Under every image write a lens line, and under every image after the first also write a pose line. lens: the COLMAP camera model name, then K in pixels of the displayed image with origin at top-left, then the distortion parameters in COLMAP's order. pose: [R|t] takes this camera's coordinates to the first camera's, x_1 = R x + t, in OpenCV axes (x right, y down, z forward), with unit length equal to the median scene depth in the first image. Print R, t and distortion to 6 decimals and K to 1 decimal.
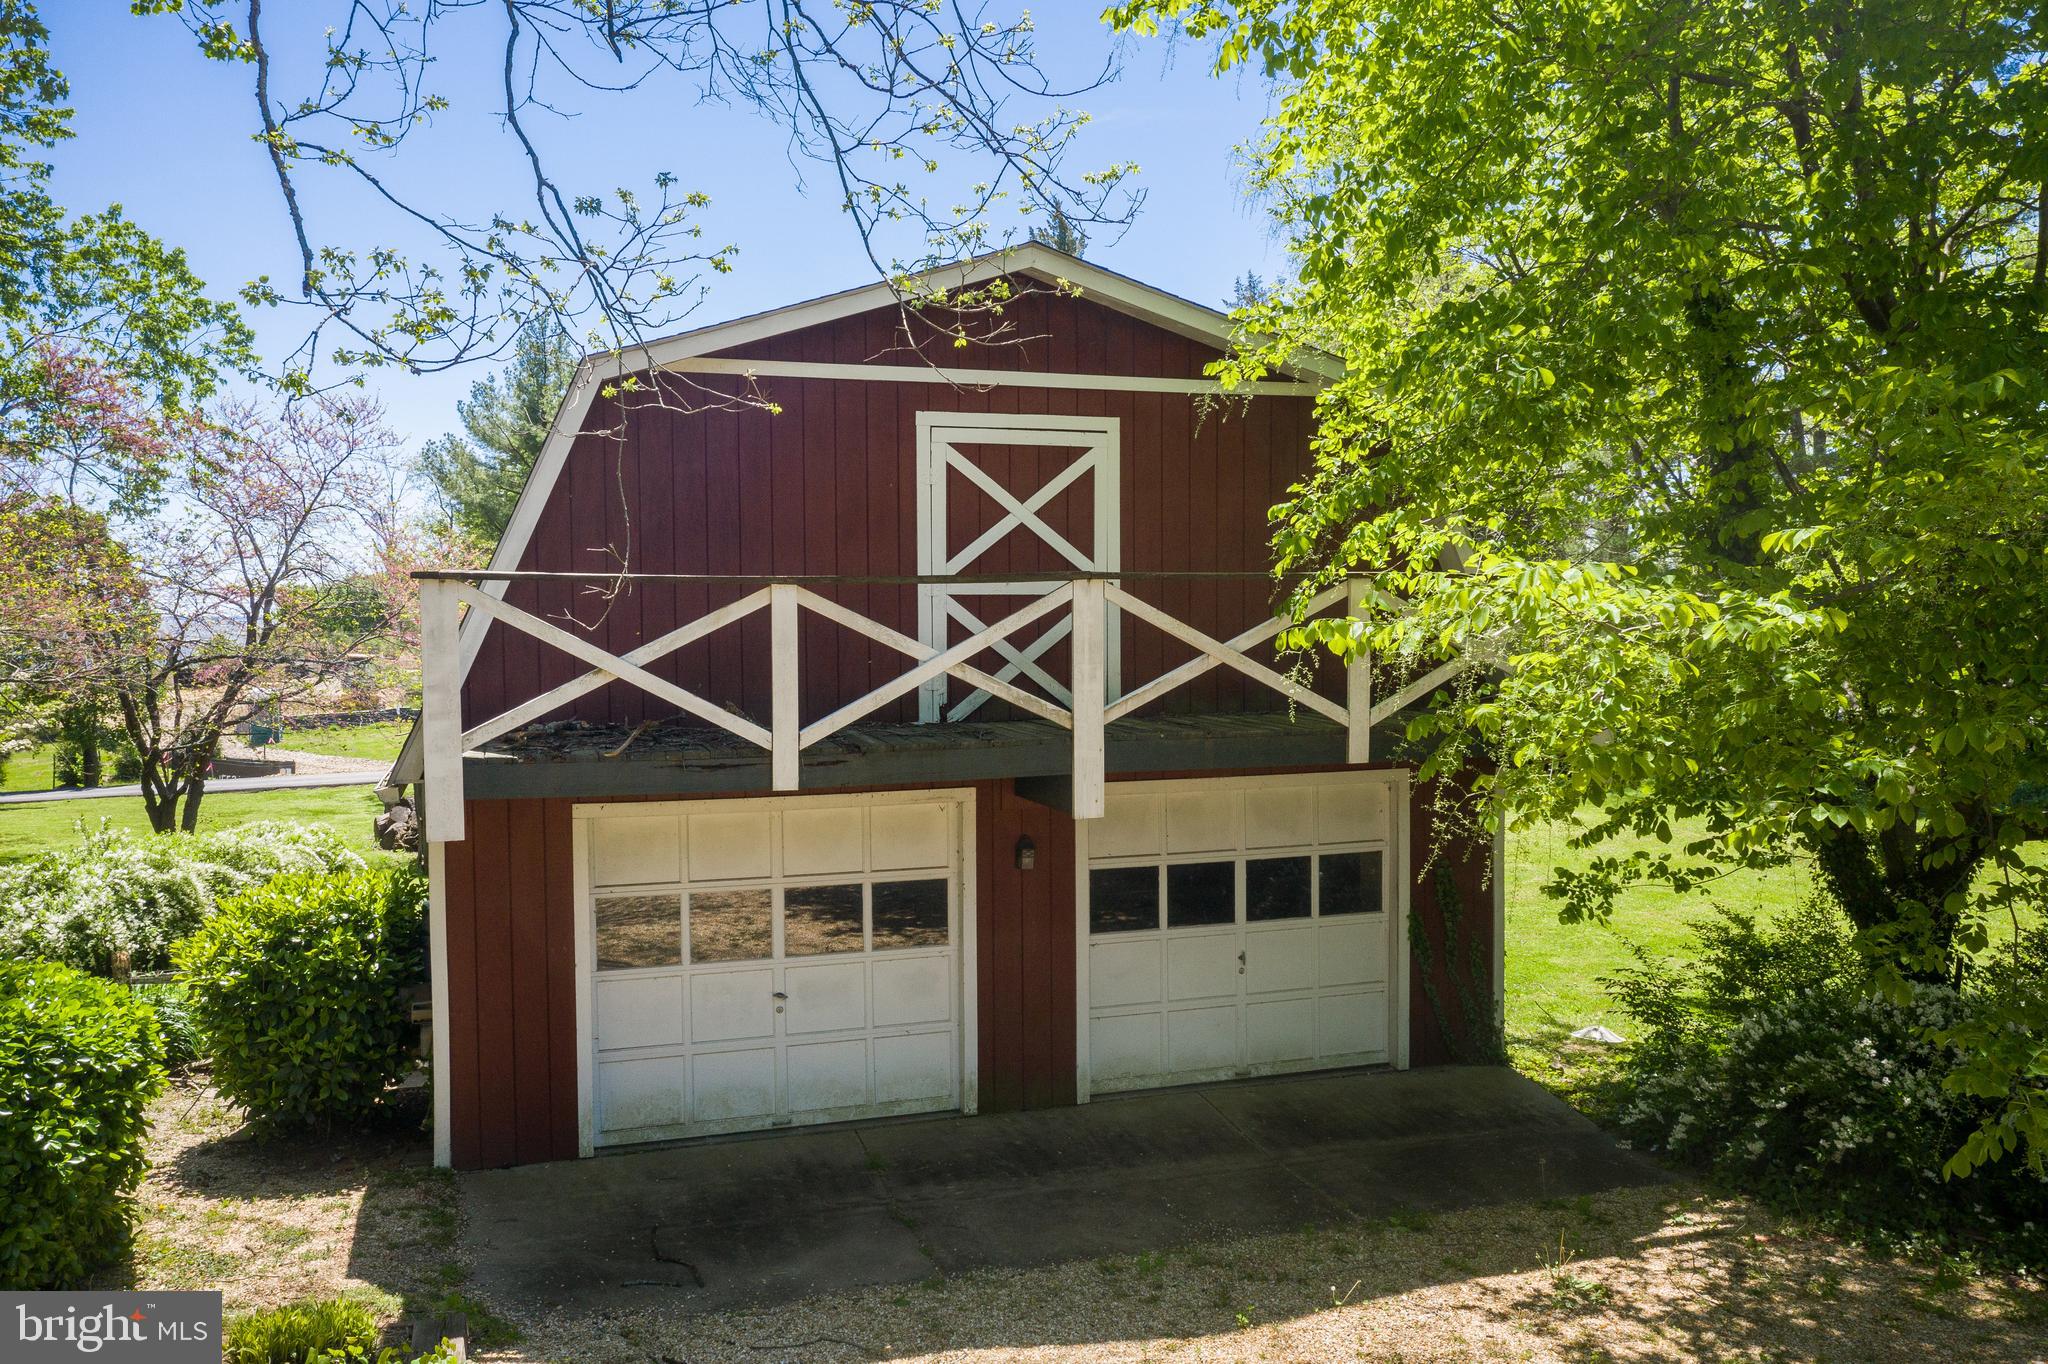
lens RADIAL K [[1622.5, 0, 1031.2], [0, 1622.5, 685.5], [0, 0, 1]] dist [0.009484, 0.018860]
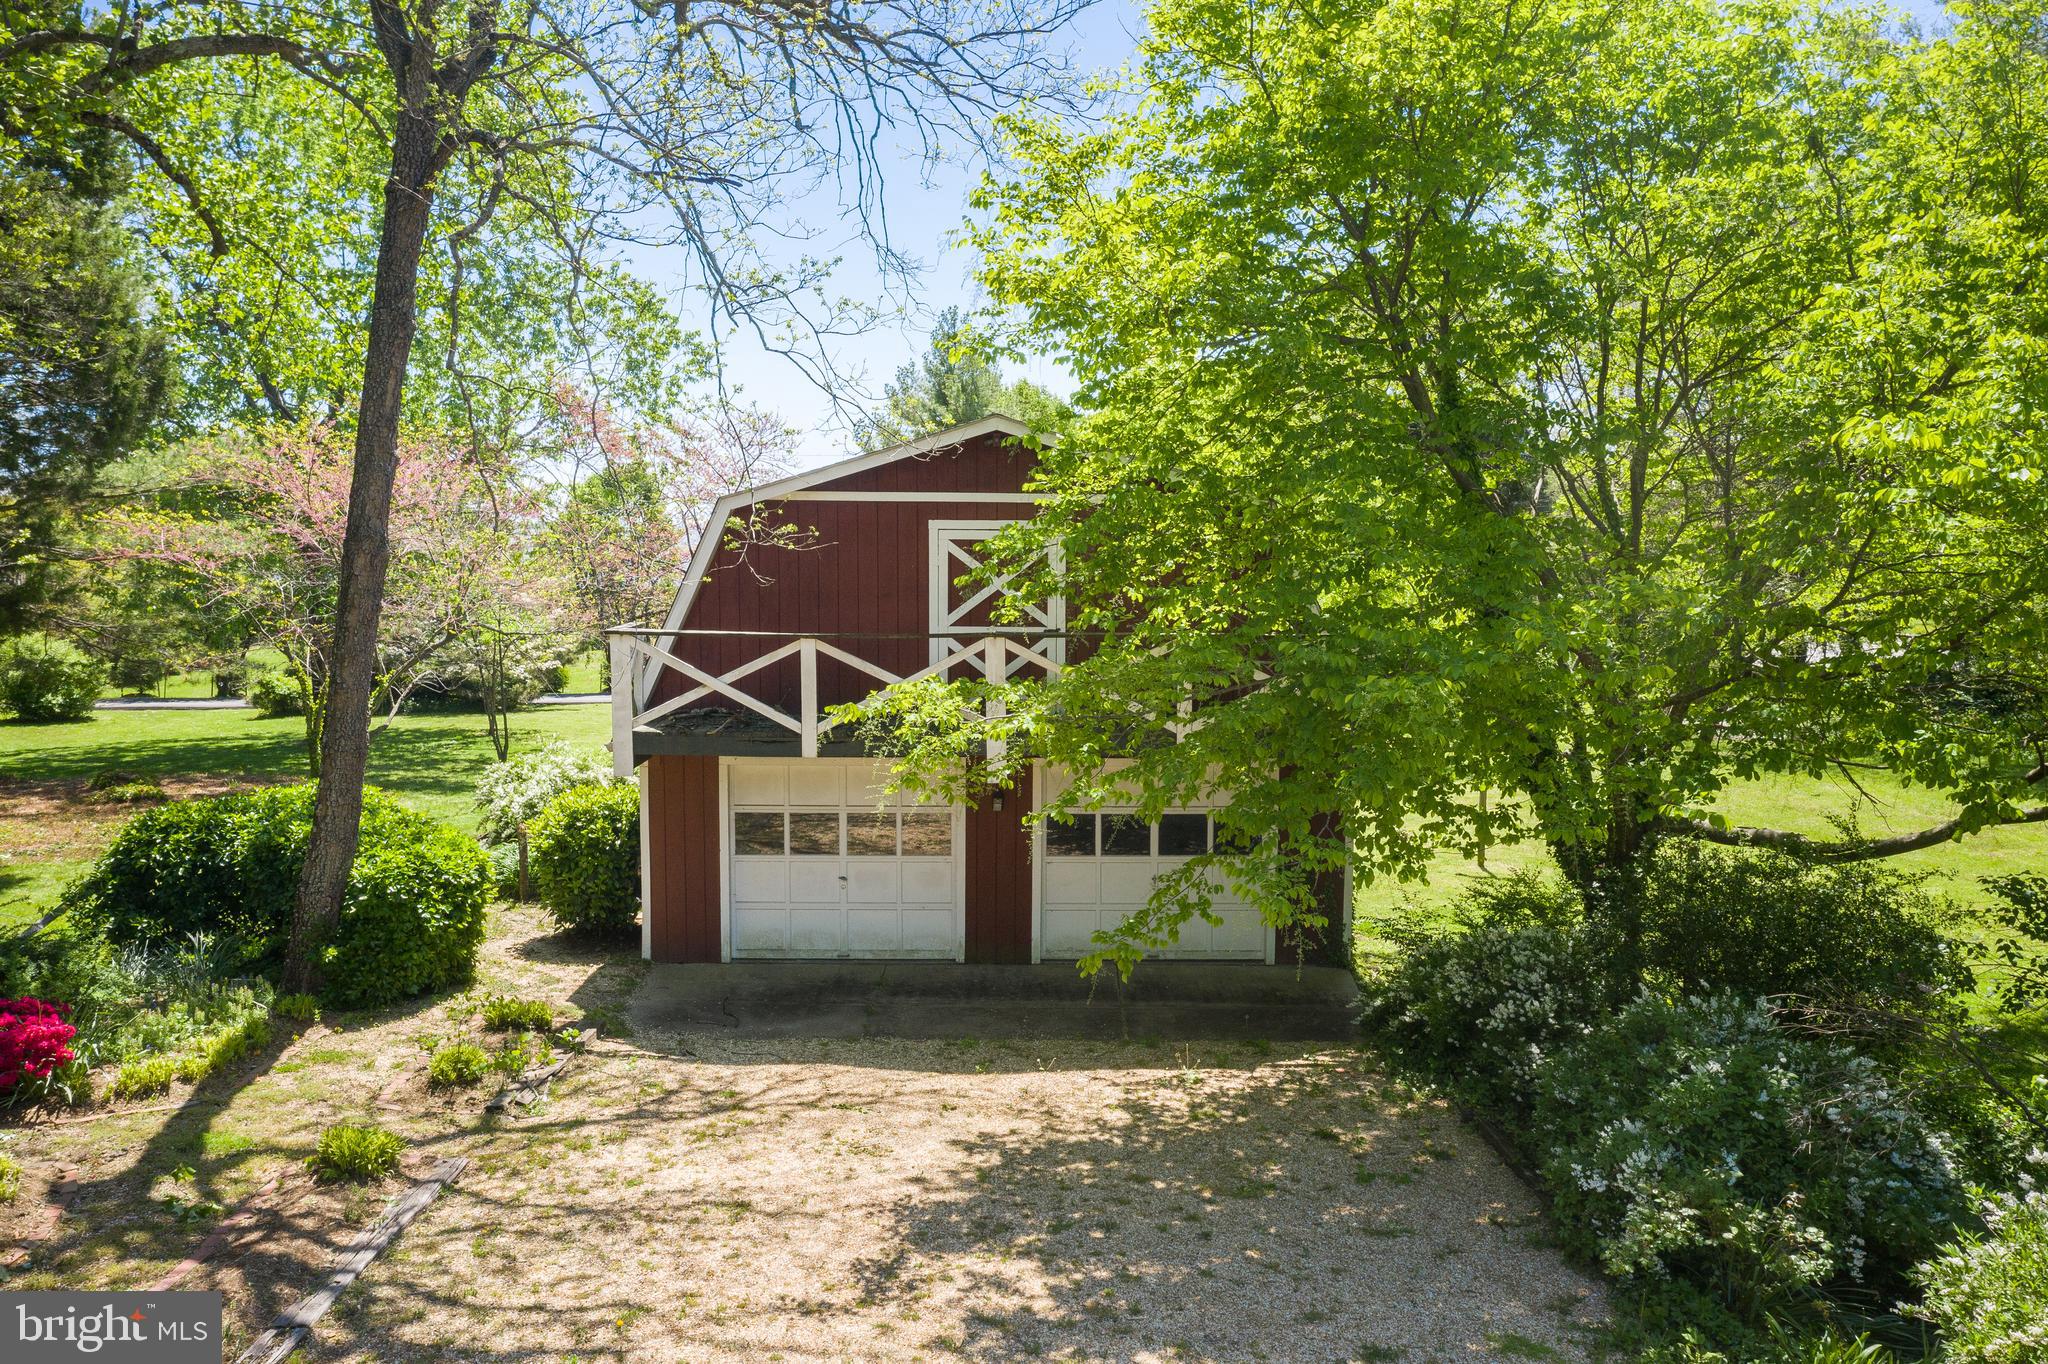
lens RADIAL K [[1622.5, 0, 1019.7], [0, 1622.5, 679.1], [0, 0, 1]] dist [0.009484, 0.018860]
pose [[0.949952, 0.039879, -0.309839, 0.579944], [-0.025384, 0.998393, 0.050673, -0.108913], [0.311362, -0.040272, 0.949438, -0.551096]]
